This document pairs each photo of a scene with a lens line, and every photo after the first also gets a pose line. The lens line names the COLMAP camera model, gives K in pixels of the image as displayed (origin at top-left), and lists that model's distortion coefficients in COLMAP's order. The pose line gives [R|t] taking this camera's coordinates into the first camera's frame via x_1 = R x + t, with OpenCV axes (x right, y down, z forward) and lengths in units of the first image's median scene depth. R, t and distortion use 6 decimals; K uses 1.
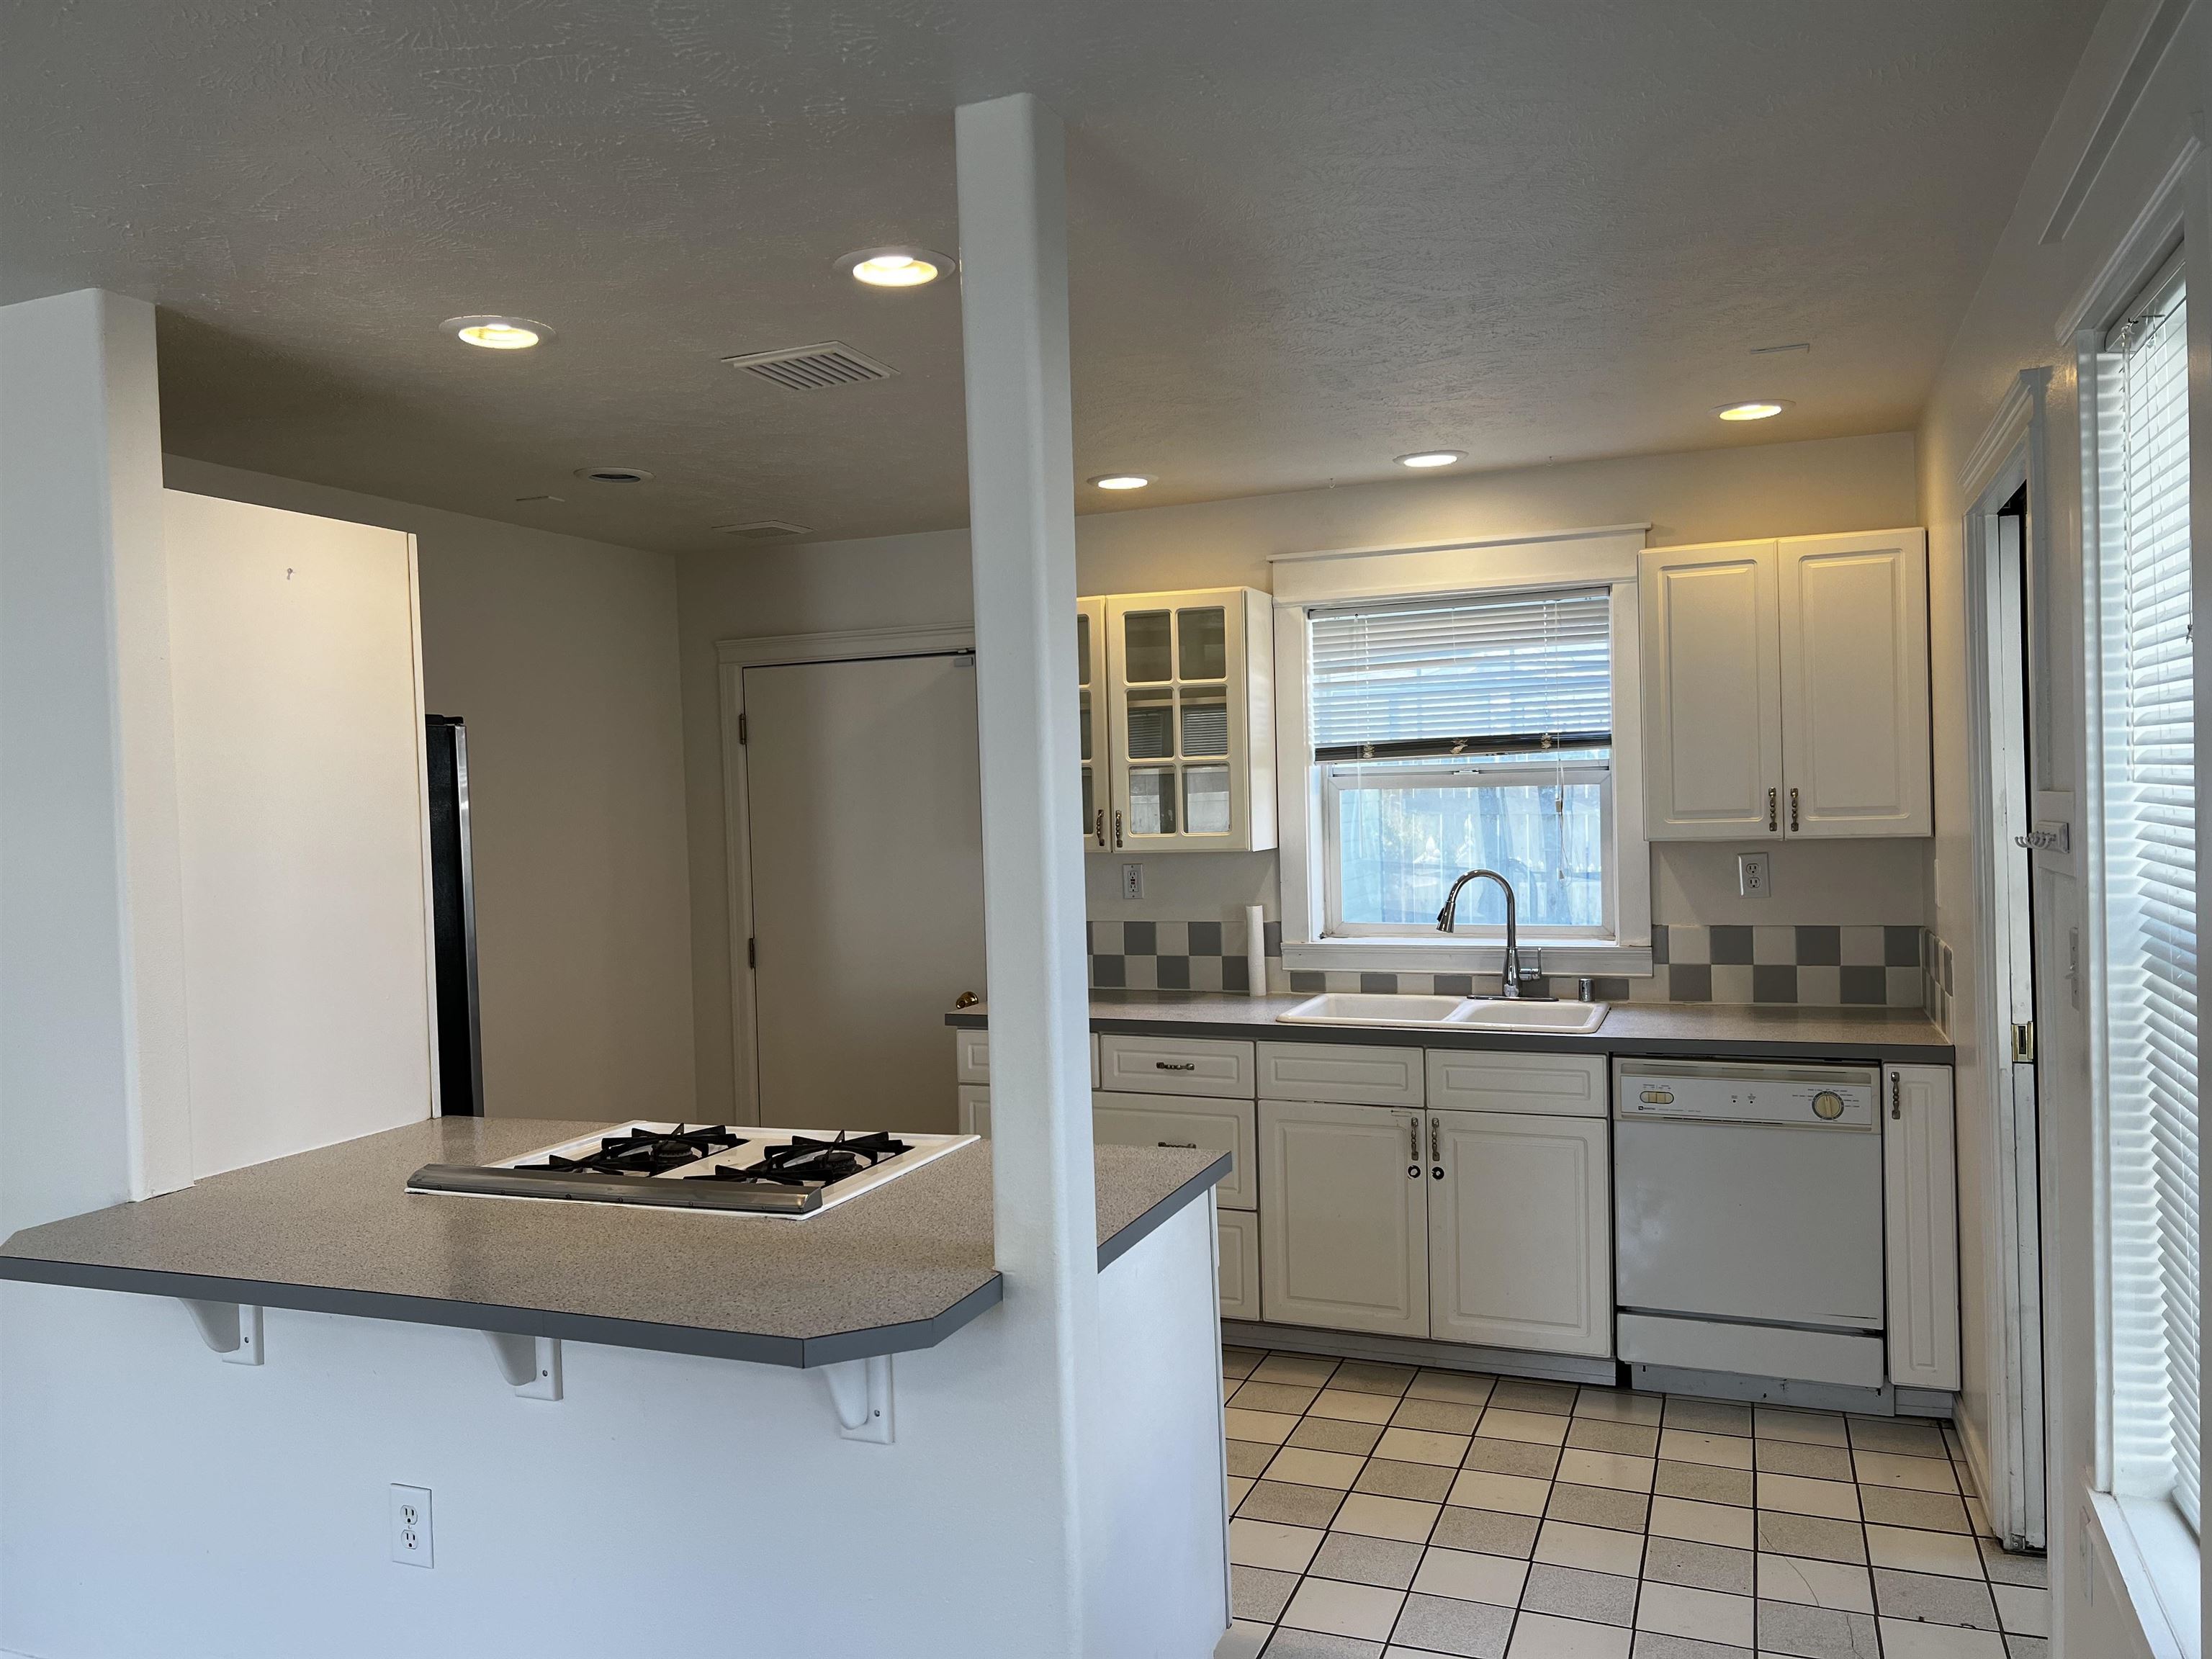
lens RADIAL K [[1608.2, 0, 1106.0], [0, 1608.2, 829.5], [0, 0, 1]] dist [0.008647, -0.003308]
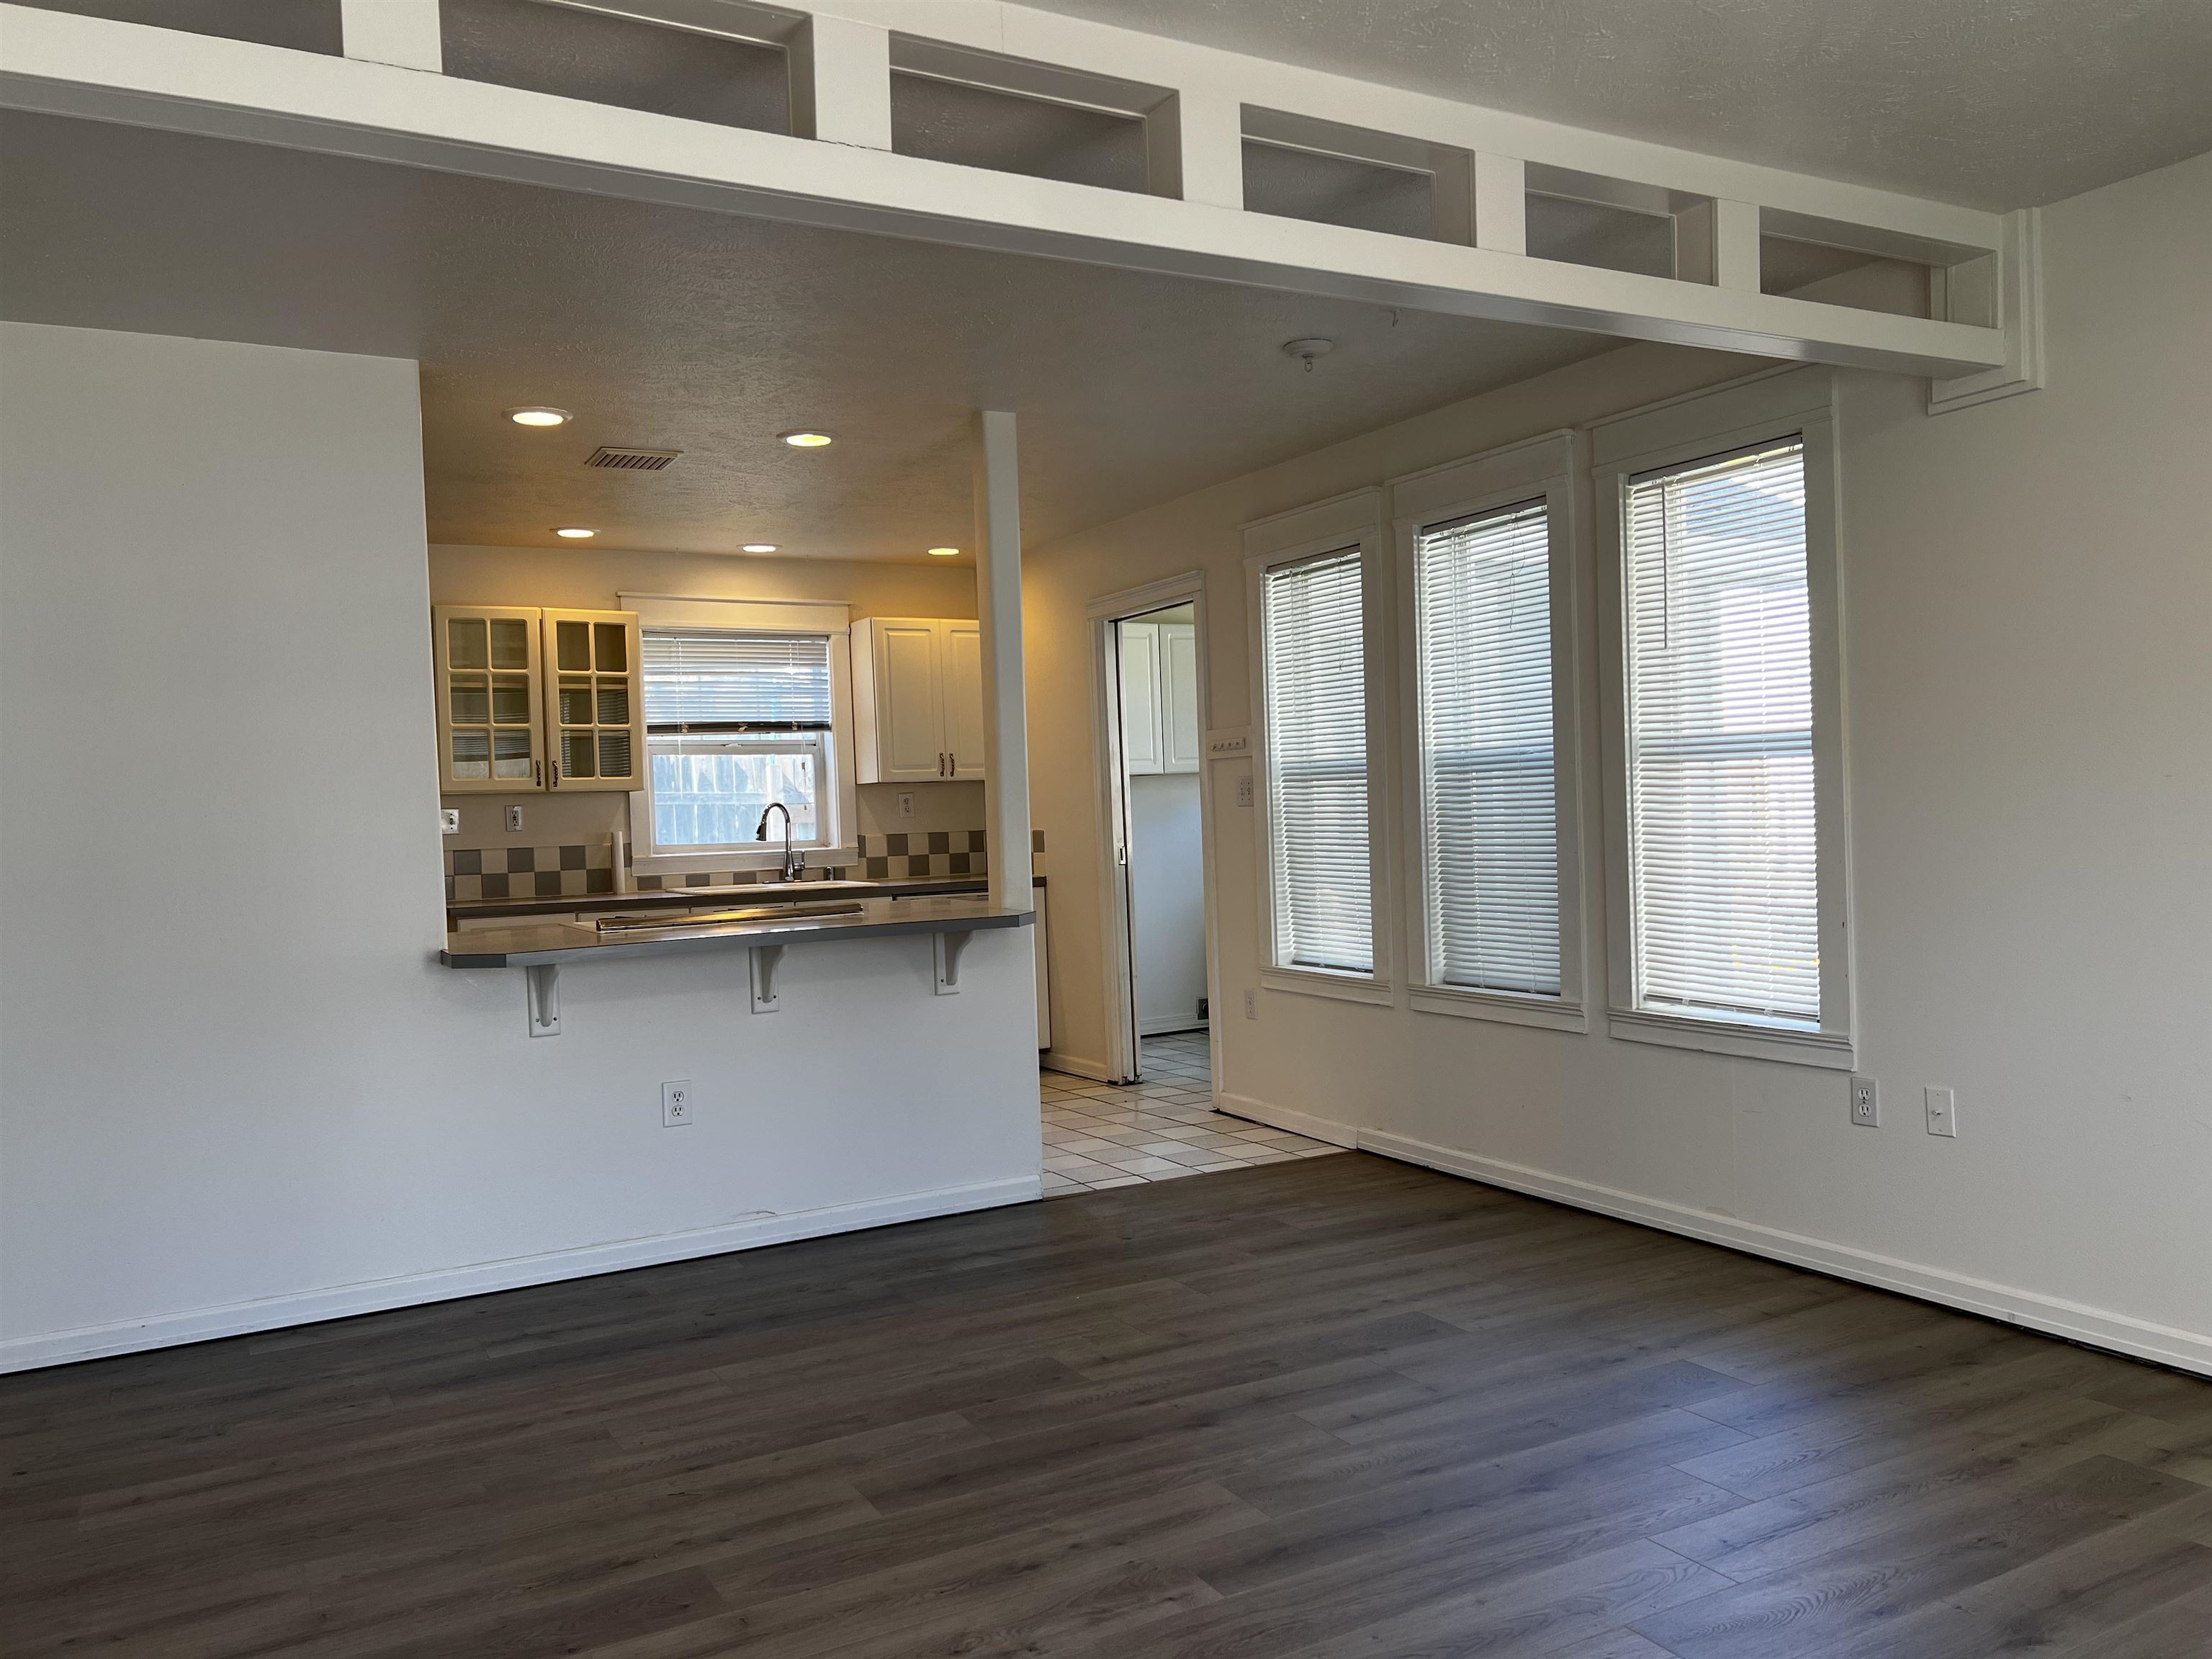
lens RADIAL K [[1683.8, 0, 1107.1], [0, 1683.8, 864.1], [0, 0, 1]] dist [0.103176, -0.161517]
pose [[0.603643, -0.015155, 0.797111, -0.946879], [0.035965, 0.999319, -0.008237, 0.115779], [-0.796443, 0.033640, 0.603777, -0.301700]]
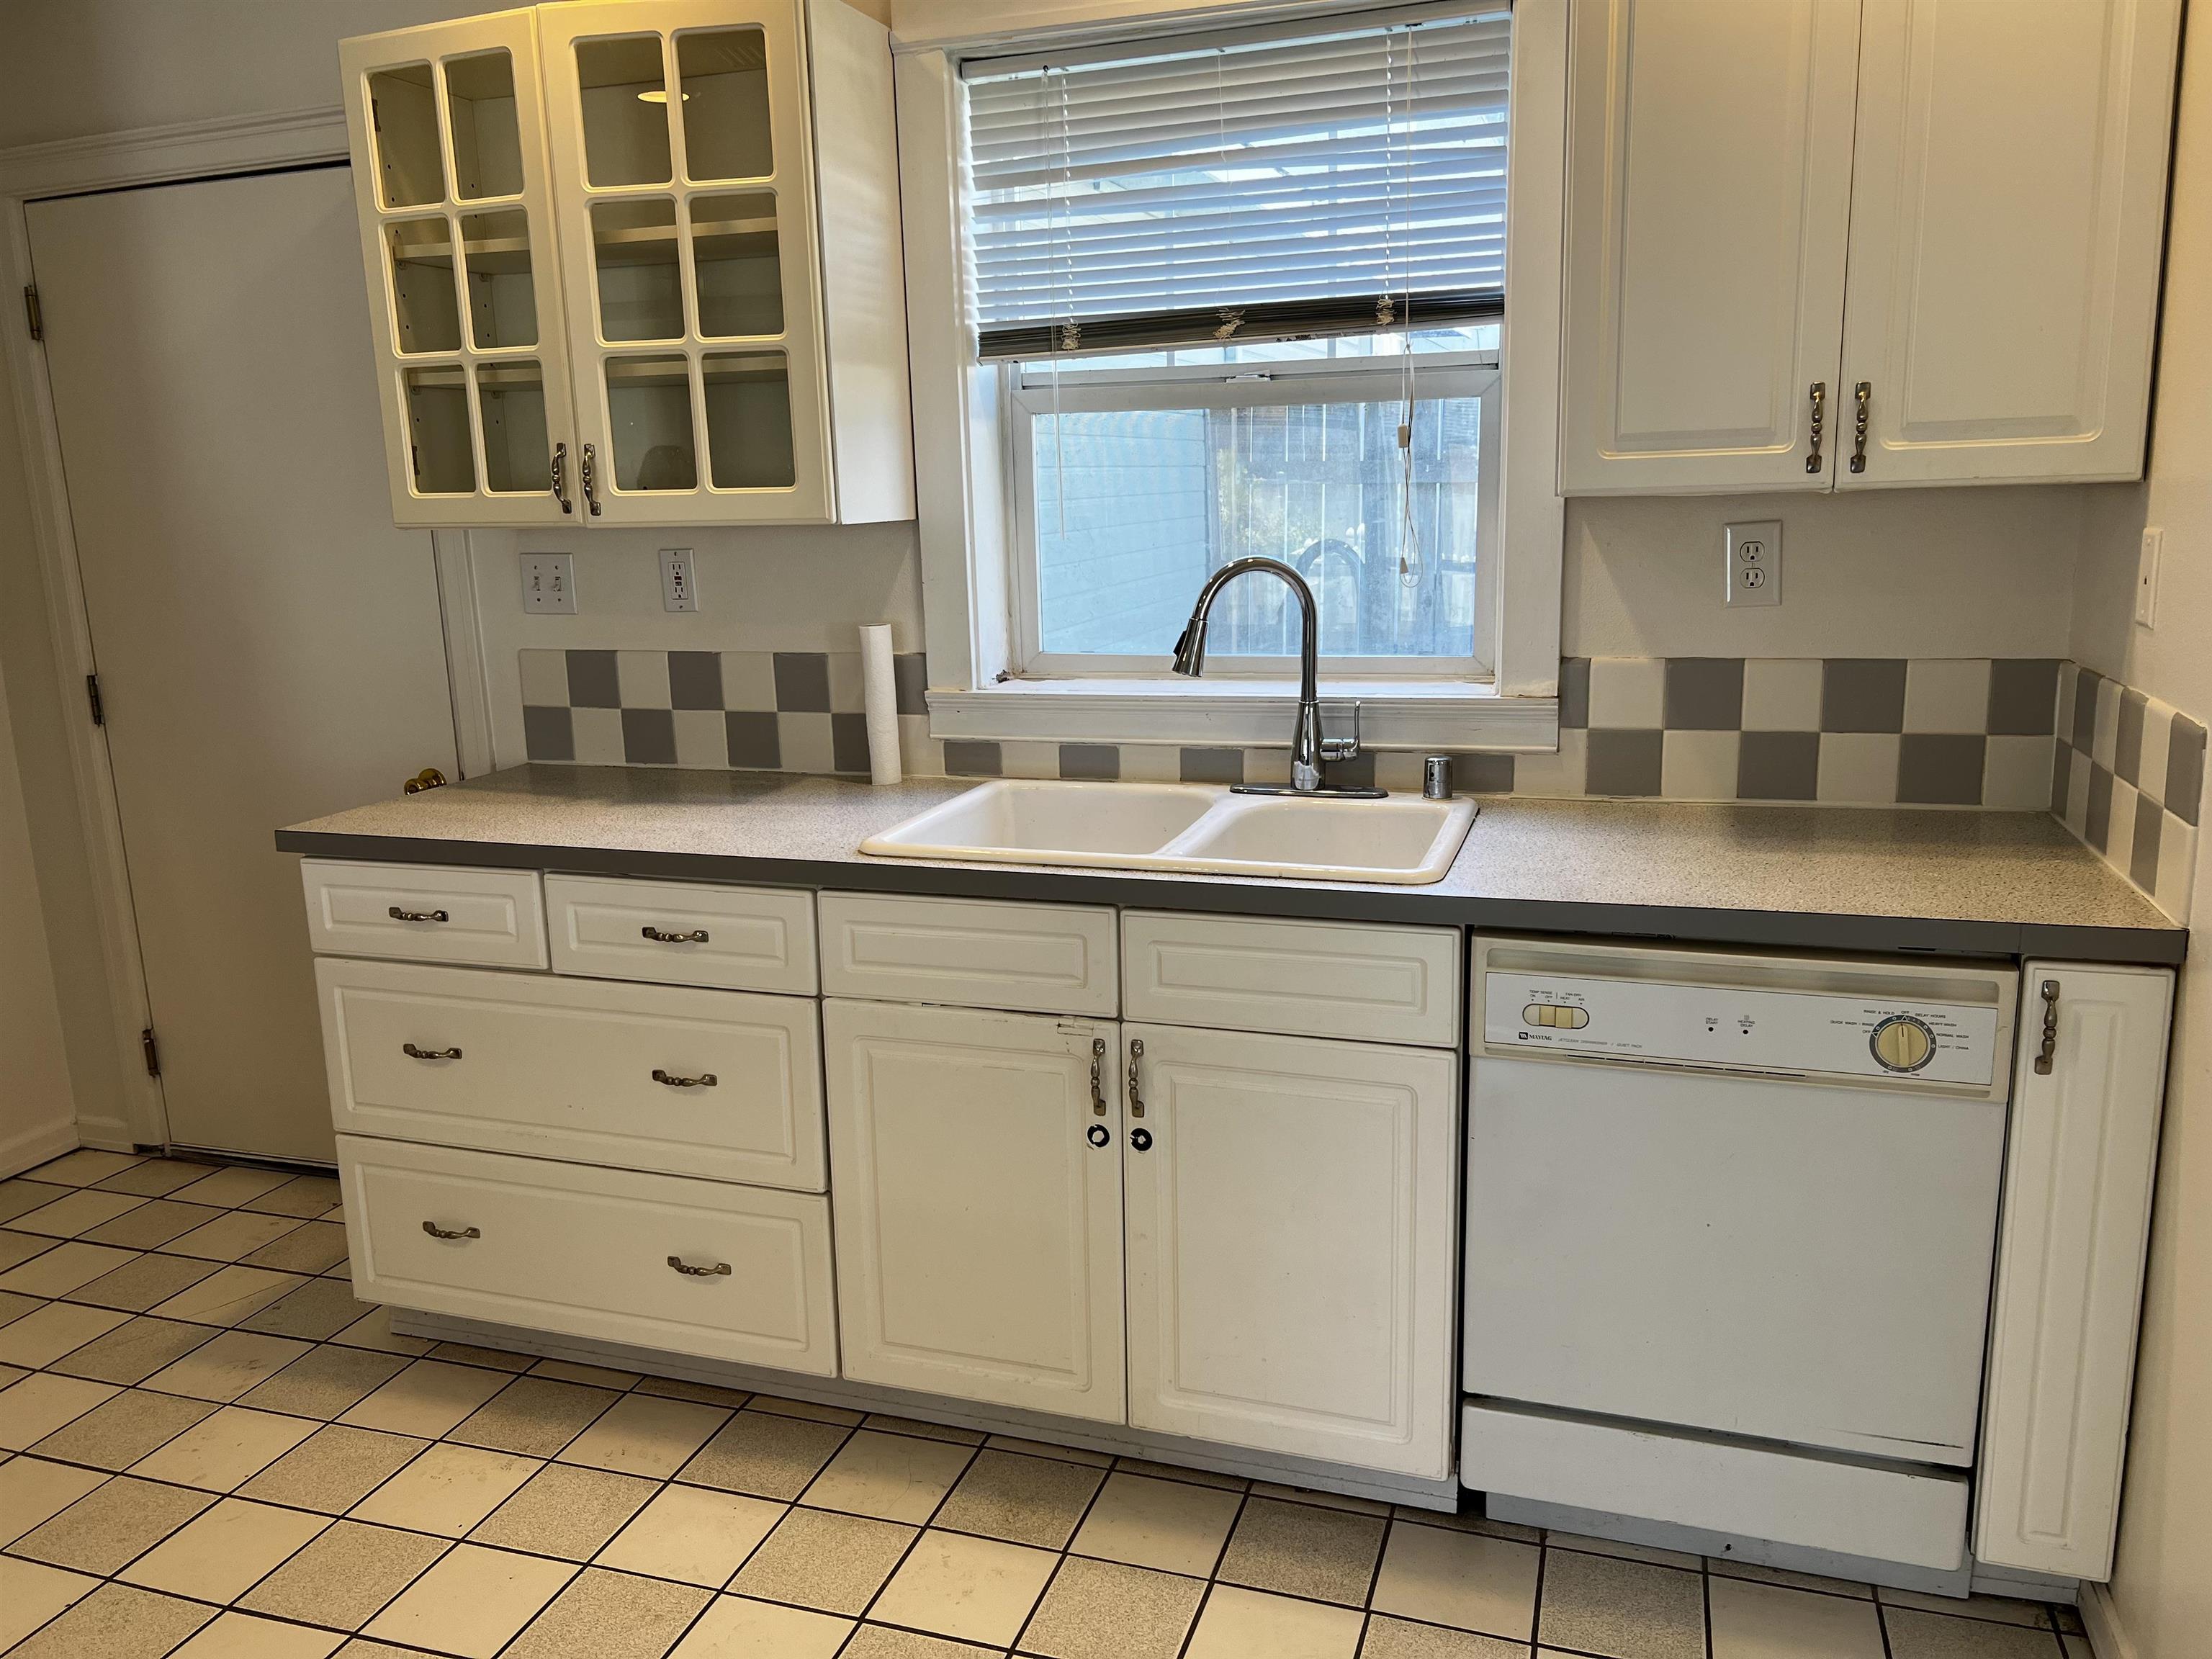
lens RADIAL K [[1683.8, 0, 1107.1], [0, 1683.8, 864.1], [0, 0, 1]] dist [0.103176, -0.161517]
pose [[0.997387, -0.015744, 0.070505, 0.144162], [0.001450, 0.980129, 0.198356, 0.013257], [-0.072227, -0.197735, 0.977591, 0.435887]]
